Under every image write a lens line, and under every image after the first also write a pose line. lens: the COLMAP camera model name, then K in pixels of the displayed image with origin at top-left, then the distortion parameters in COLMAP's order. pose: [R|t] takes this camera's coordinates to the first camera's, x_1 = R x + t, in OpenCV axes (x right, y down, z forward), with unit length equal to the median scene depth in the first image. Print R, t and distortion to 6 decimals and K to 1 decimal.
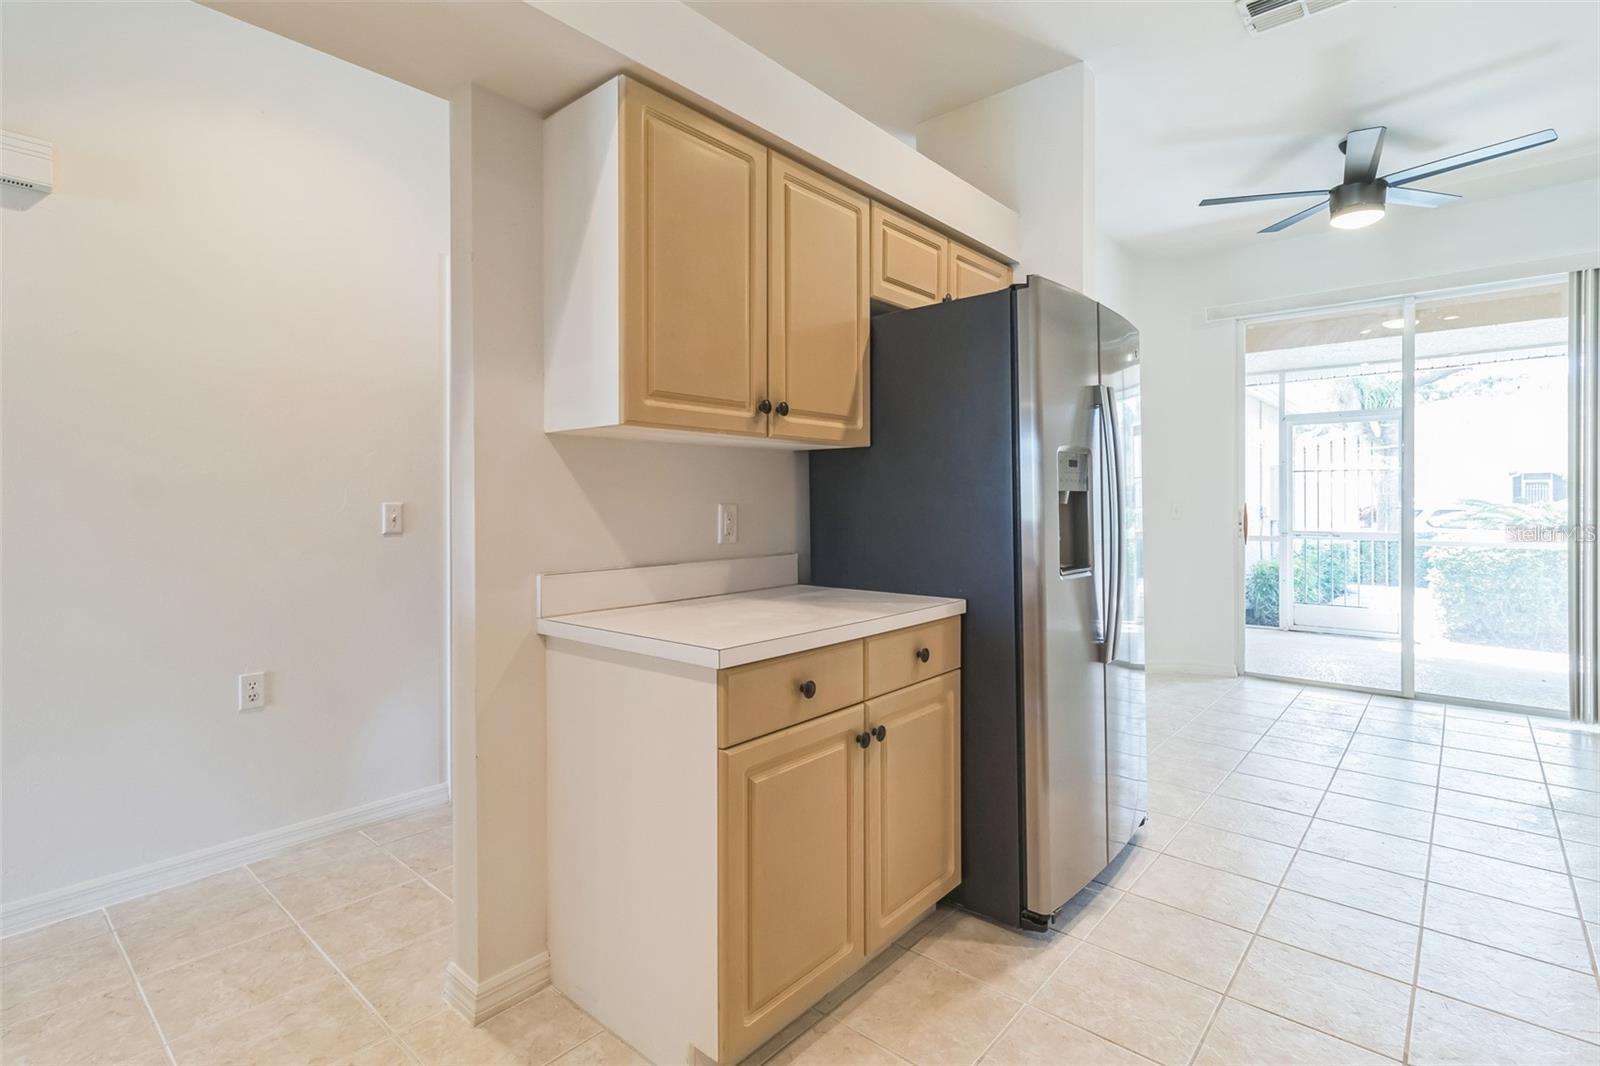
lens RADIAL K [[760.7, 0, 821.5], [0, 760.7, 507.2], [0, 0, 1]] dist [0.000369, 0.001352]
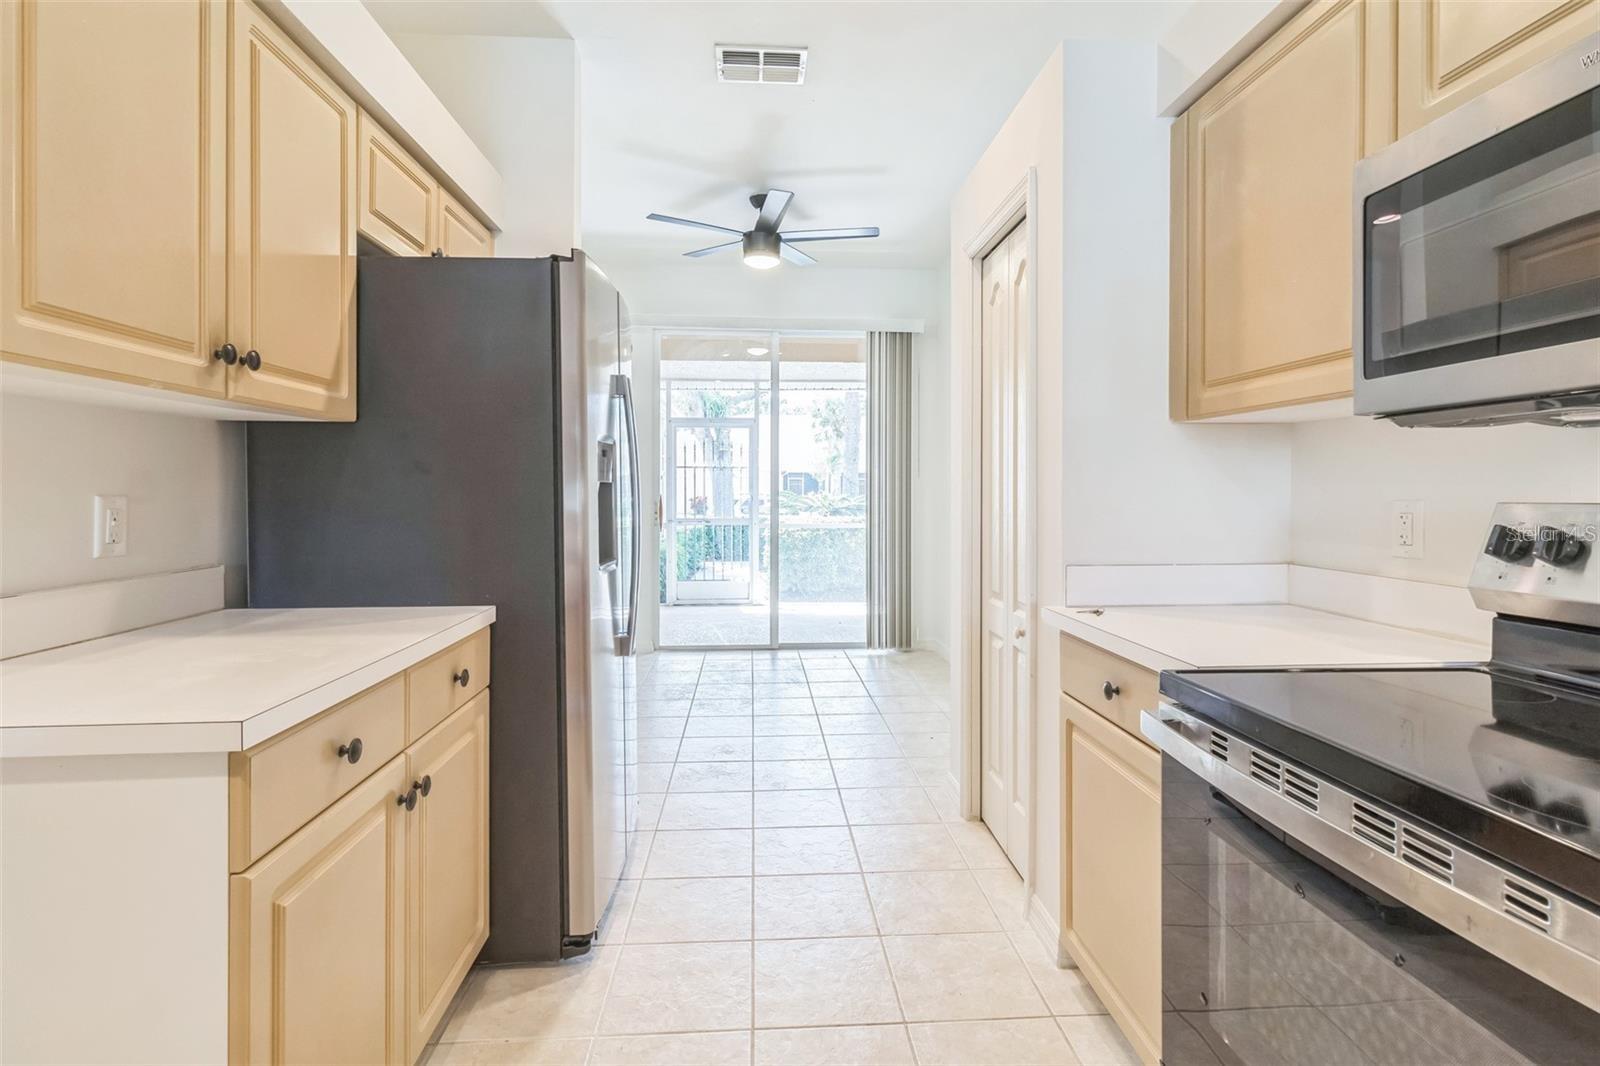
lens RADIAL K [[760.7, 0, 791.3], [0, 760.7, 495.6], [0, 0, 1]] dist [0.000369, 0.001352]
pose [[0.719546, 0.000051, 0.694445, -0.154921], [0.002405, 0.999994, -0.002566, -0.001199], [-0.694441, 0.003517, 0.719541, 0.129908]]
